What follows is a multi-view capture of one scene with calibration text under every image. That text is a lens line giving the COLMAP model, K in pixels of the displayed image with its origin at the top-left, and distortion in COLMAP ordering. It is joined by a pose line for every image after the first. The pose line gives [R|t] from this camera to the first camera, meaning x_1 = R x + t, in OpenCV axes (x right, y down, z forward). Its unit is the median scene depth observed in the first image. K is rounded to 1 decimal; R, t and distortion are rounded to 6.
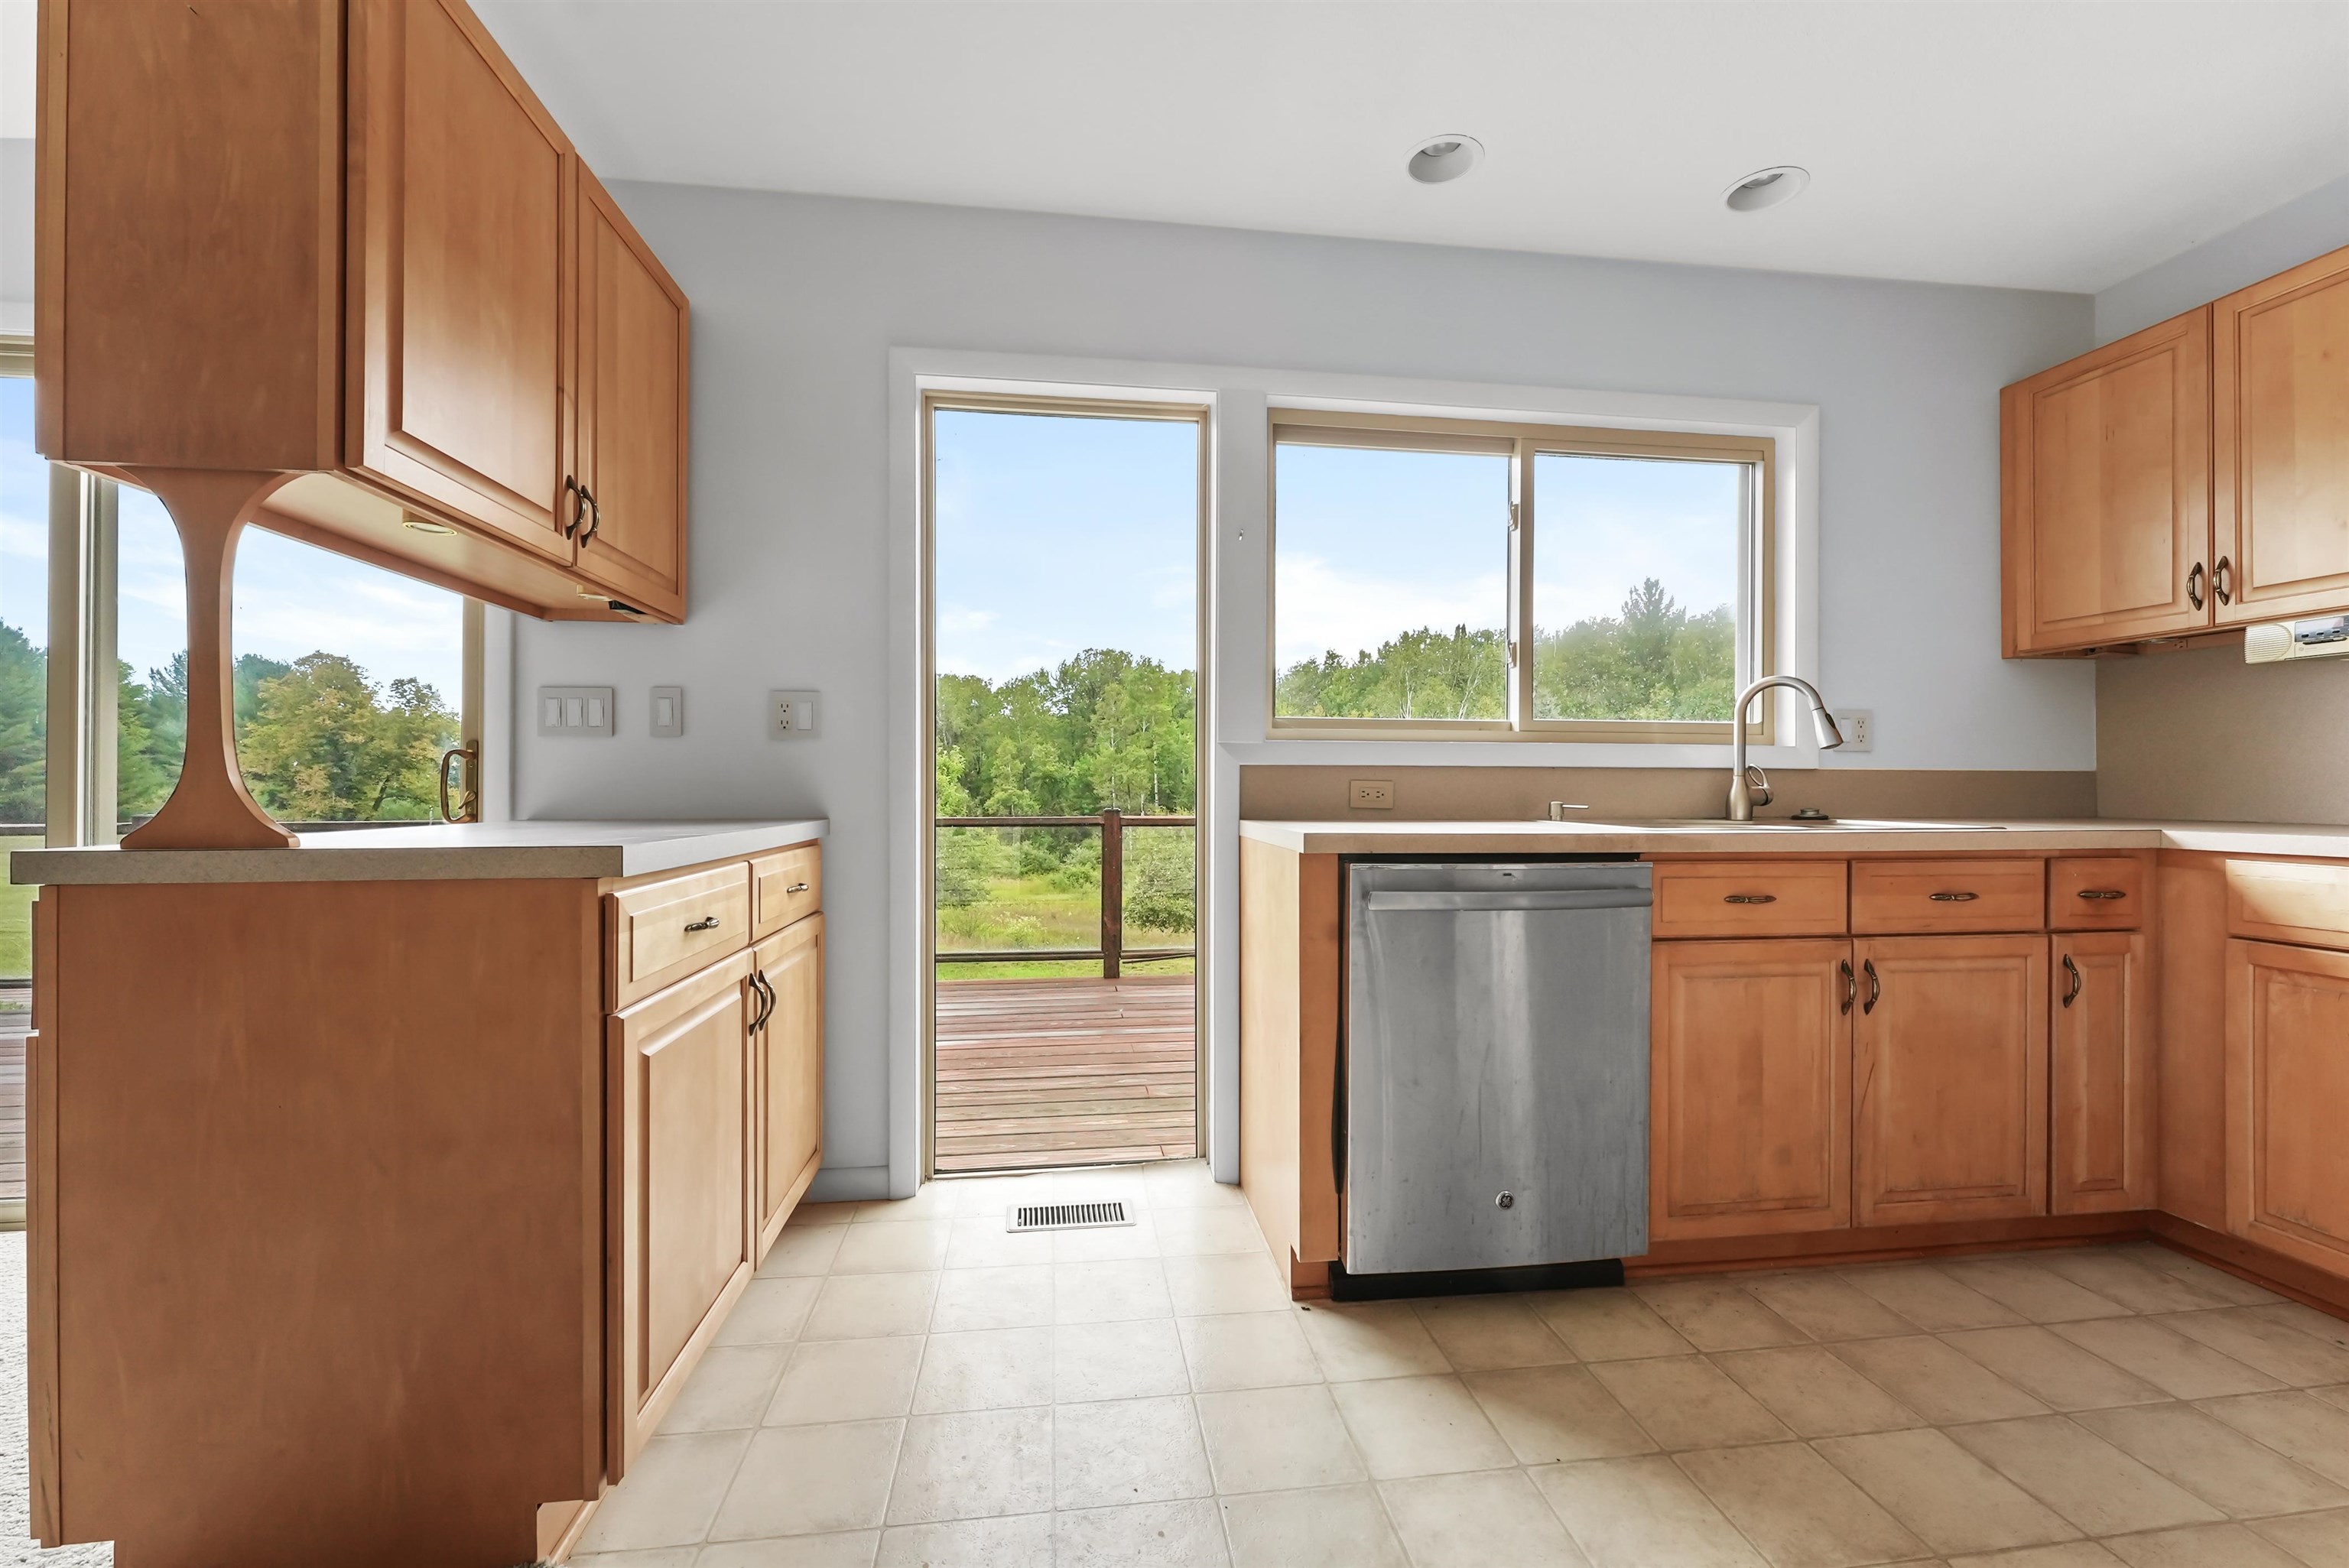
lens RADIAL K [[950.4, 0, 1174.5], [0, 950.4, 784.0], [0, 0, 1]] dist [-0.000585, 0.000093]
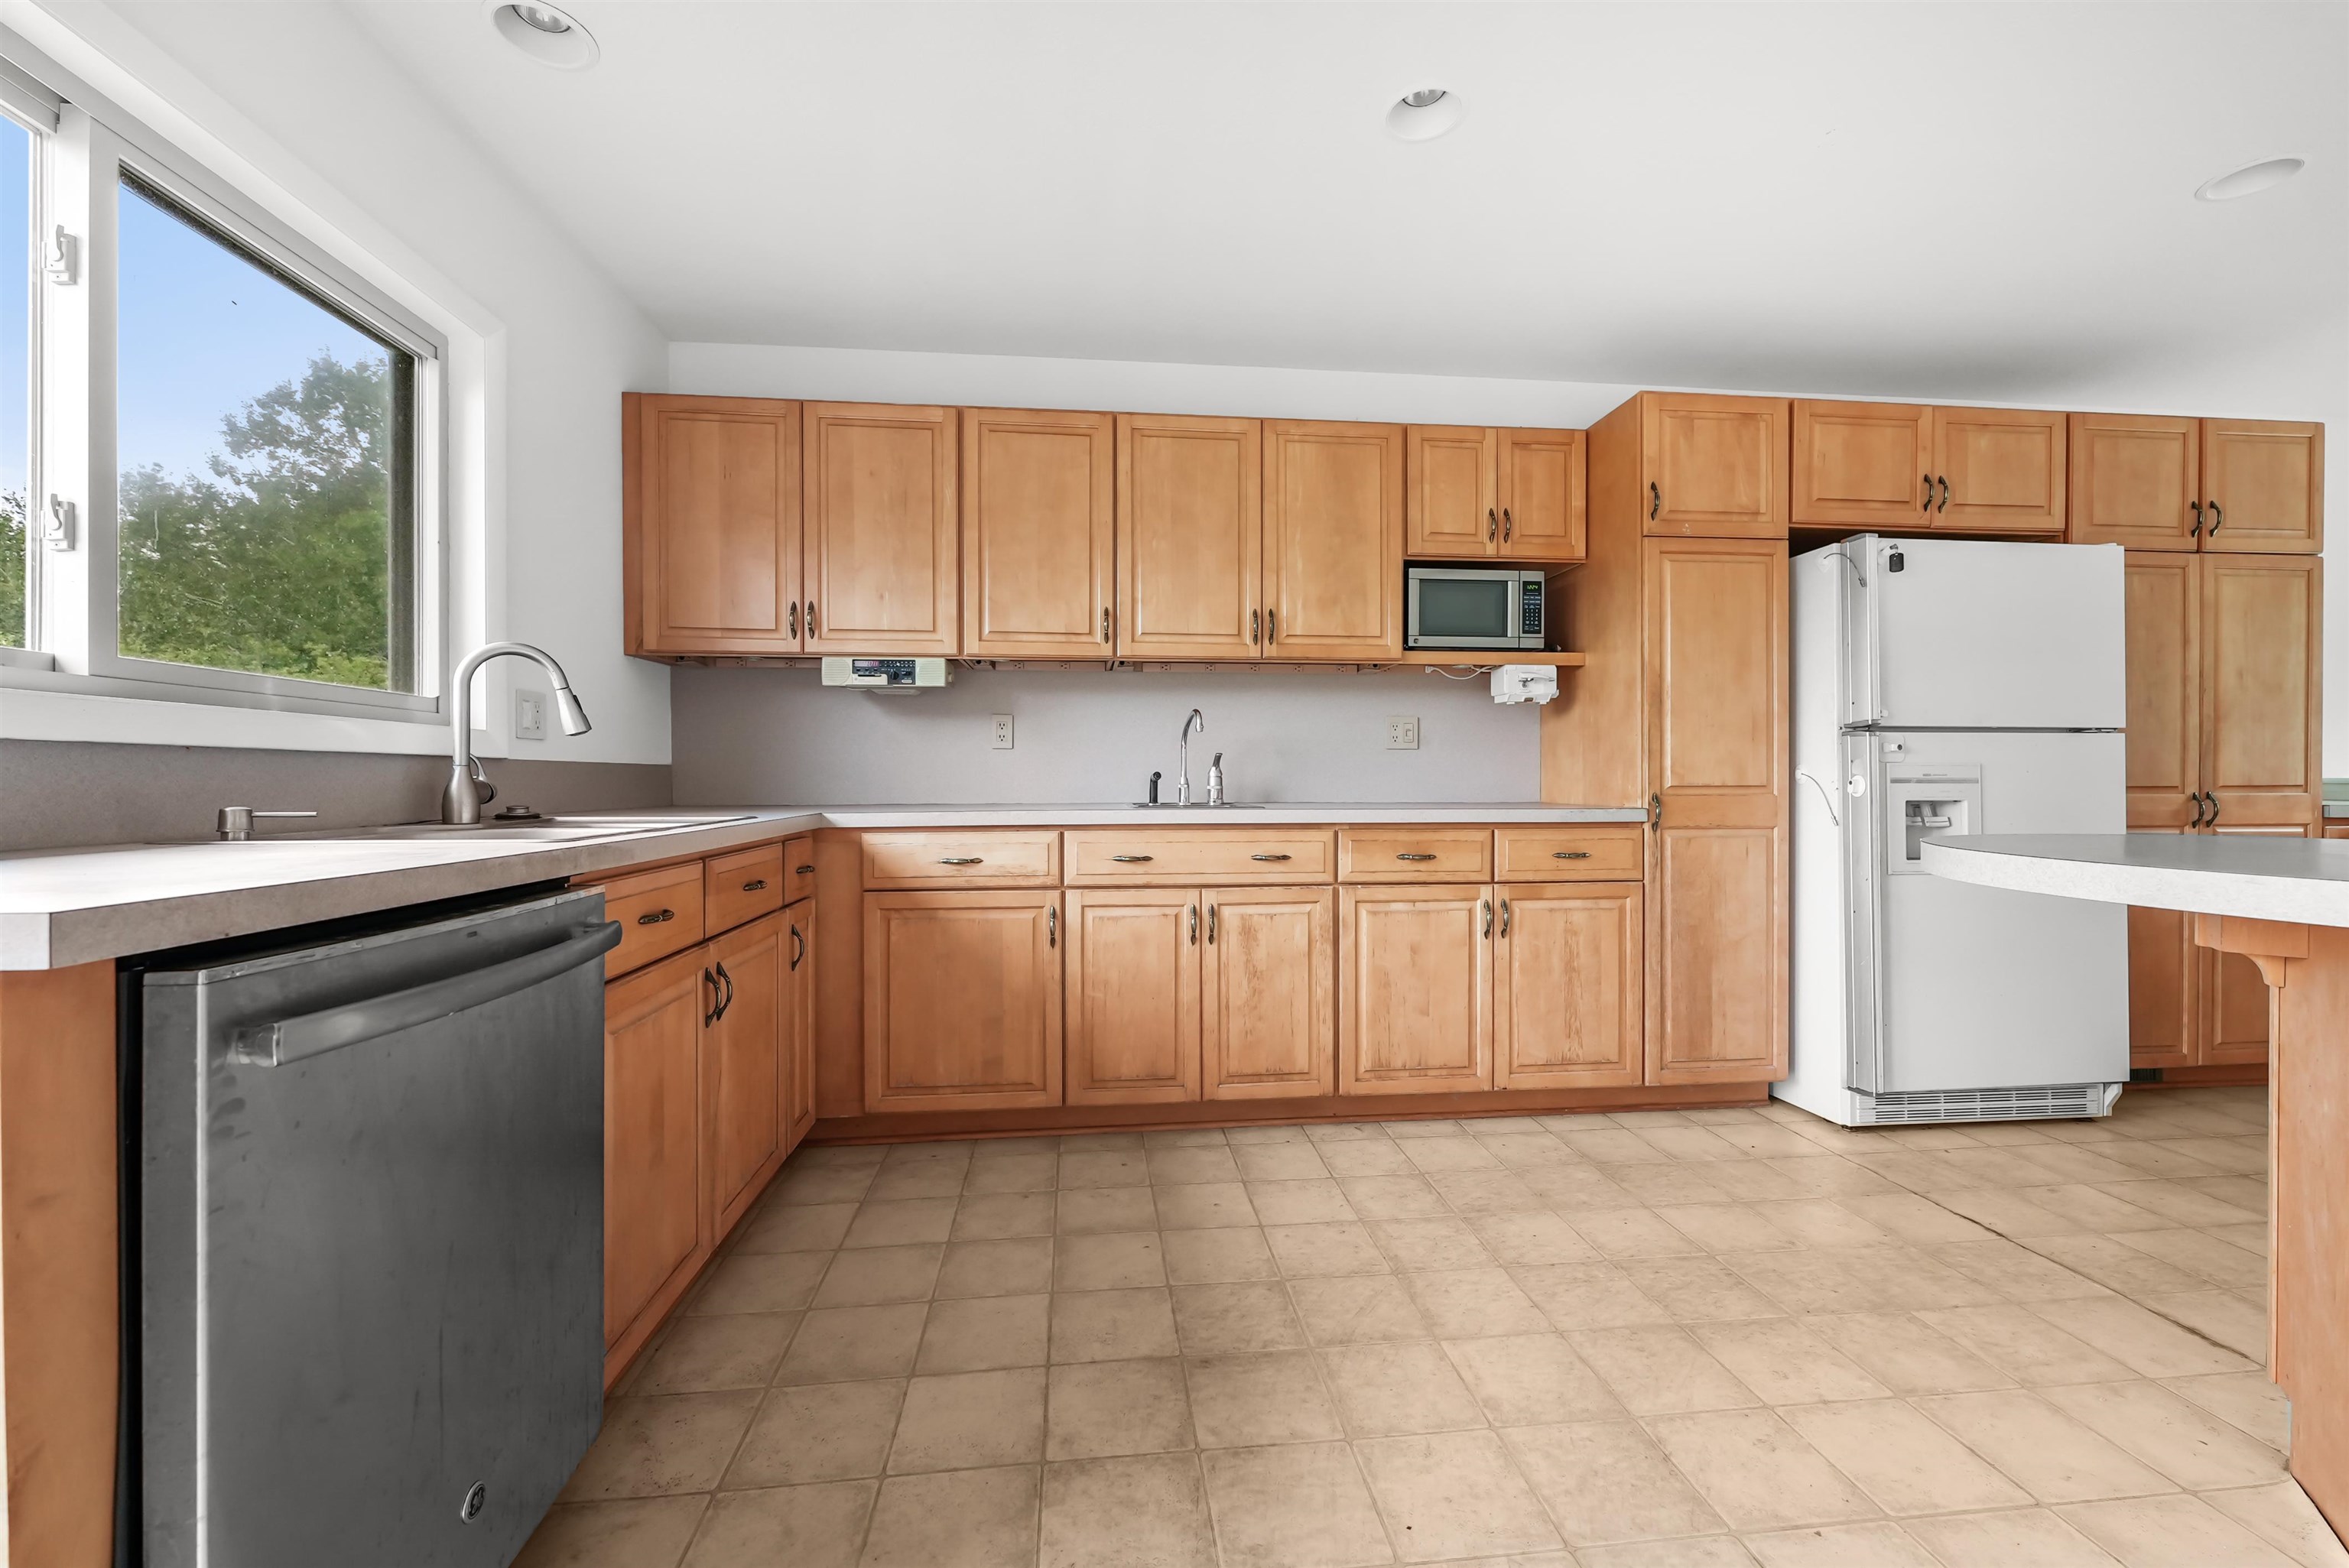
lens RADIAL K [[941.2, 0, 1184.3], [0, 941.2, 780.8], [0, 0, 1]] dist [-0.001129, -0.000381]
pose [[0.020214, -0.004766, 0.999784, -0.156235], [-0.000529, 0.999988, 0.004778, 0.000115], [-0.999796, -0.000626, 0.020212, 0.419525]]
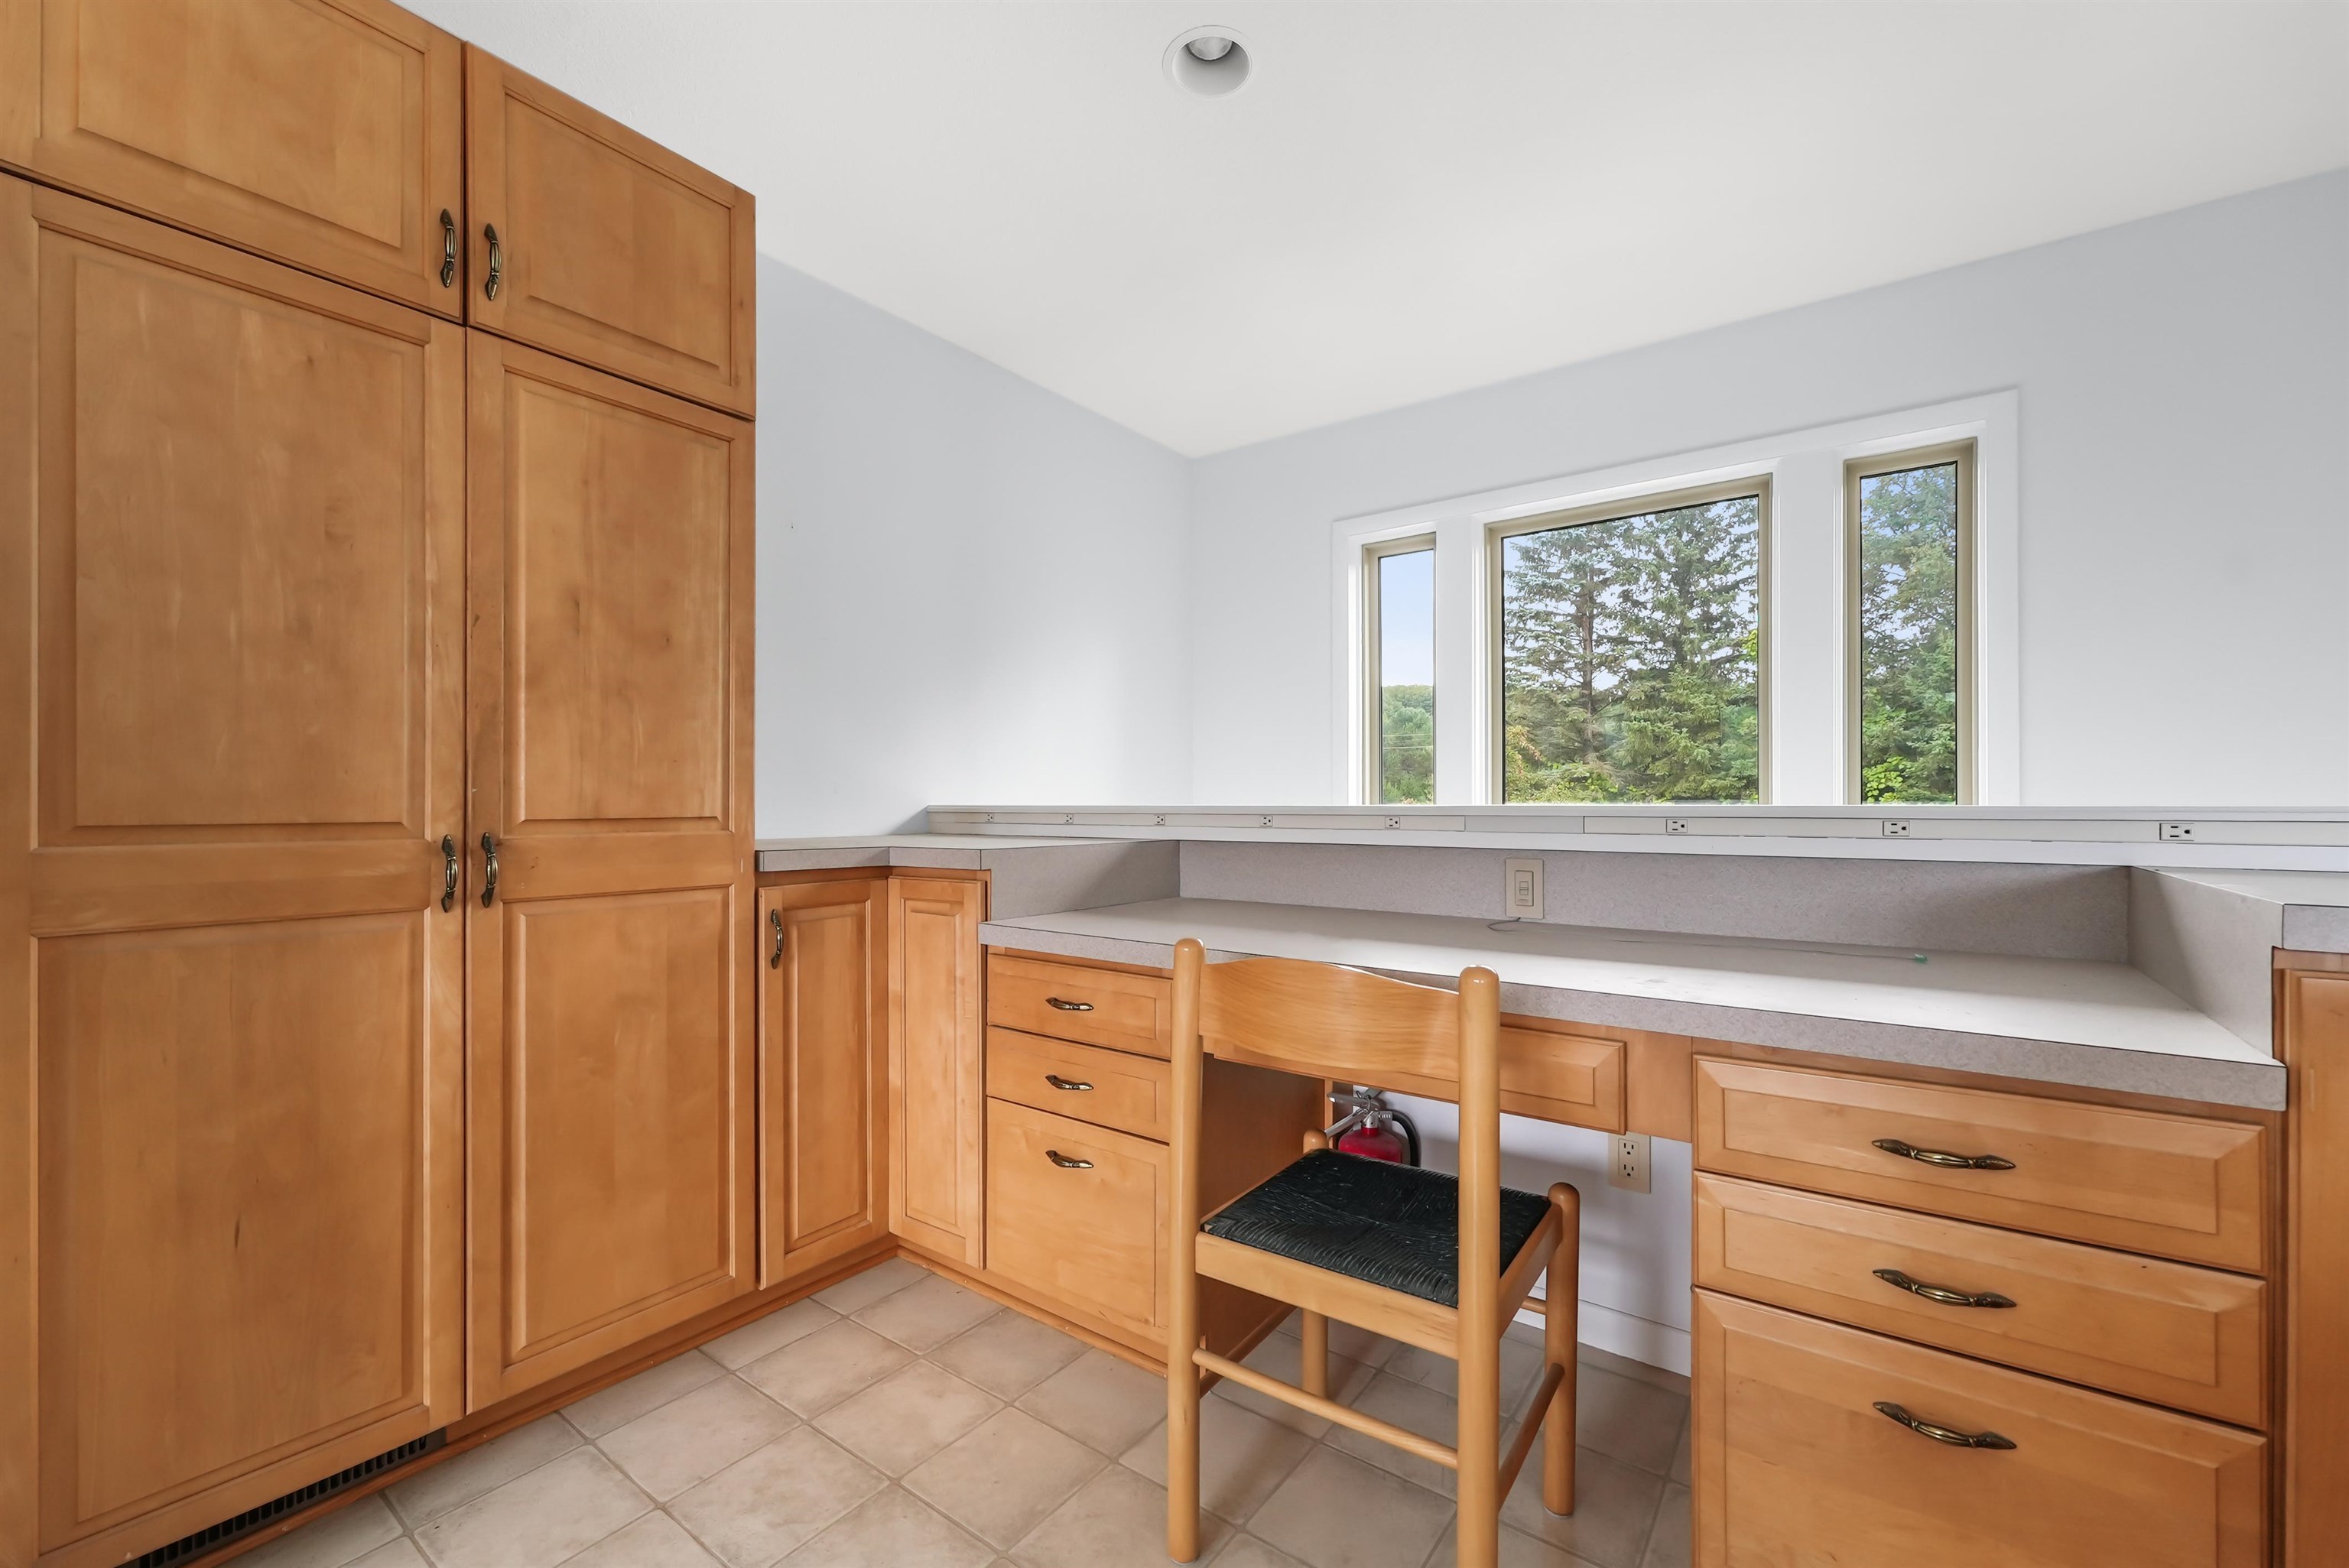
lens RADIAL K [[941.2, 0, 1184.3], [0, 941.2, 780.8], [0, 0, 1]] dist [-0.001129, -0.000381]
pose [[-0.724493, 0.013917, 0.689142, 0.379559], [-0.004241, 0.999687, -0.024647, 0.000112], [-0.689269, -0.020779, -0.724207, -0.764930]]
